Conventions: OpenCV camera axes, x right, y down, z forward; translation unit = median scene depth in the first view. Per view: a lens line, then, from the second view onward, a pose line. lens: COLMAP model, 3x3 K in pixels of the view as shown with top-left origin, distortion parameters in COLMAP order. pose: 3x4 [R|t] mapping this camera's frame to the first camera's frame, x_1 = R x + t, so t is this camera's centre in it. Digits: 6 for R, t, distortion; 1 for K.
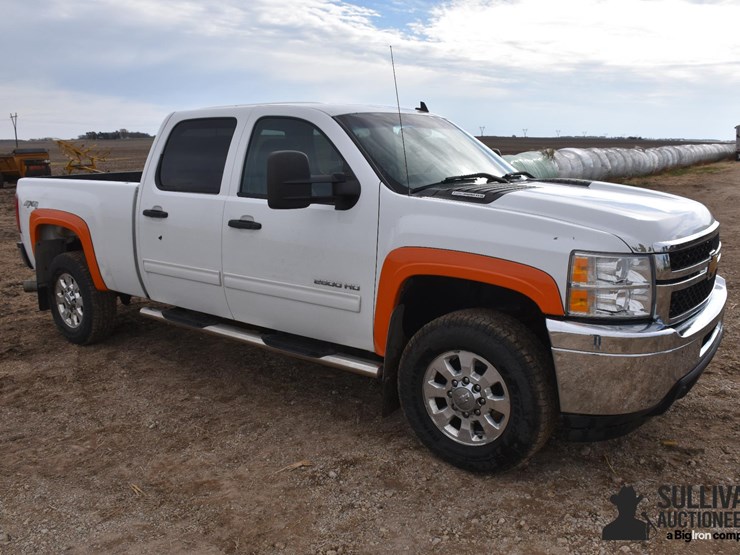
lens RADIAL K [[656.2, 0, 370.4], [0, 656.2, 279.8], [0, 0, 1]] dist [-0.140760, 0.076616]
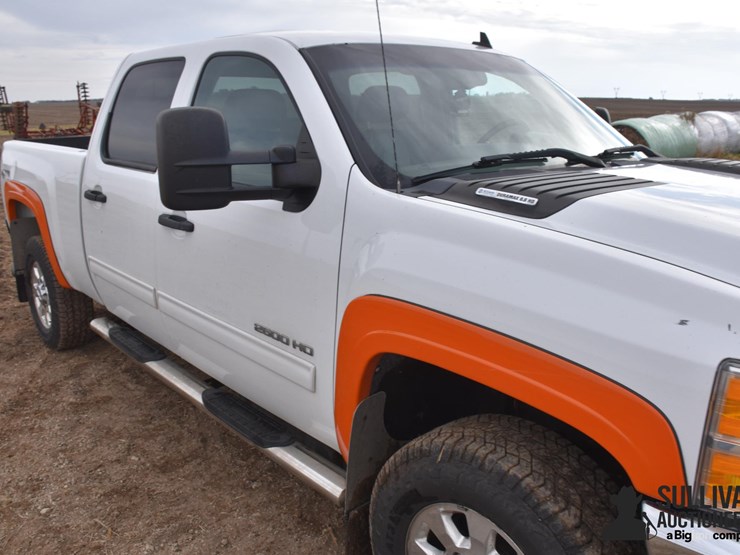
lens RADIAL K [[656.2, 0, 363.6], [0, 656.2, 274.5], [0, 0, 1]] dist [-0.140760, 0.076616]
pose [[0.980375, 0.051089, -0.190408, 0.110409], [-0.041133, 0.997590, 0.055876, -0.074045], [0.192804, -0.046948, 0.980114, 0.388240]]
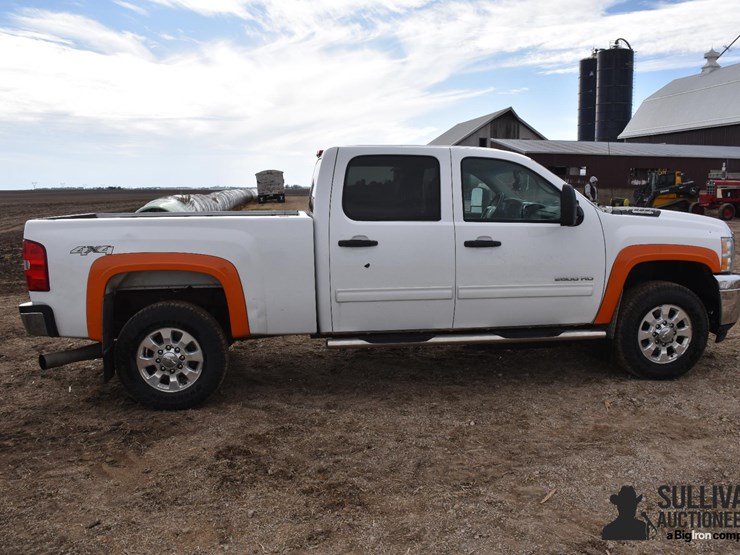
lens RADIAL K [[656.2, 0, 369.8], [0, 656.2, 283.5], [0, 0, 1]] dist [-0.140760, 0.076616]
pose [[0.712749, -0.094221, 0.695062, -1.160558], [0.143361, 0.989587, -0.012863, -0.024311], [-0.686612, 0.108813, 0.718835, 0.262439]]
